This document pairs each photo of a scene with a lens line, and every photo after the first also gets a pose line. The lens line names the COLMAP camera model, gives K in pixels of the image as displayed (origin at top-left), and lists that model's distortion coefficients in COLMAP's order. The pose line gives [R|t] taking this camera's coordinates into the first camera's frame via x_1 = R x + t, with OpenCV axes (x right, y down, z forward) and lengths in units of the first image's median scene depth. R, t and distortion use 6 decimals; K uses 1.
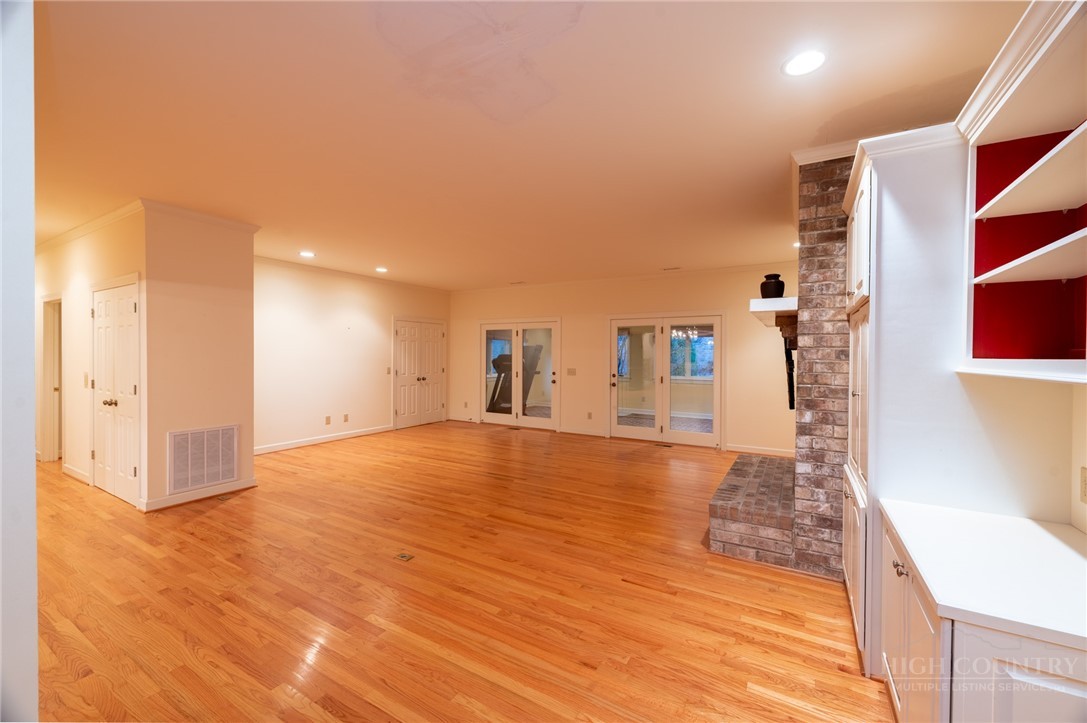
lens RADIAL K [[430.3, 0, 546.1], [0, 430.3, 356.7], [0, 0, 1]] dist [0.000062, 0.000469]
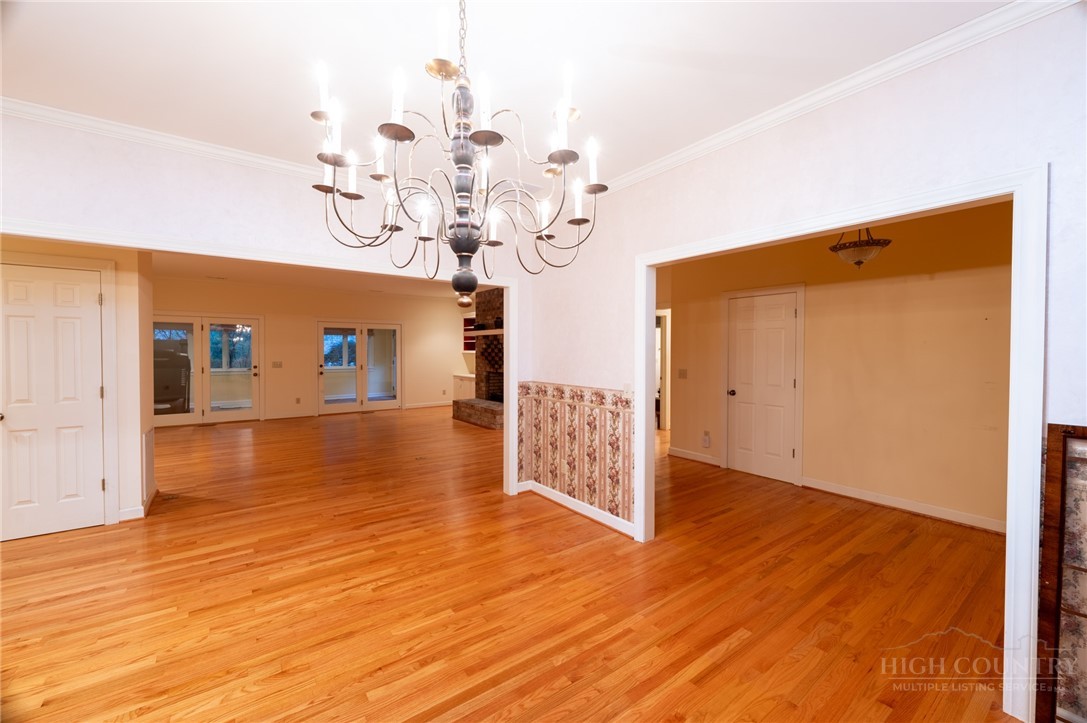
lens RADIAL K [[430.3, 0, 543.3], [0, 430.3, 357.9], [0, 0, 1]] dist [0.000062, 0.000469]
pose [[0.393489, -0.021249, 0.919084, -1.751608], [0.003799, 0.999762, 0.021488, -0.010302], [-0.919321, -0.004964, 0.393477, -0.218237]]
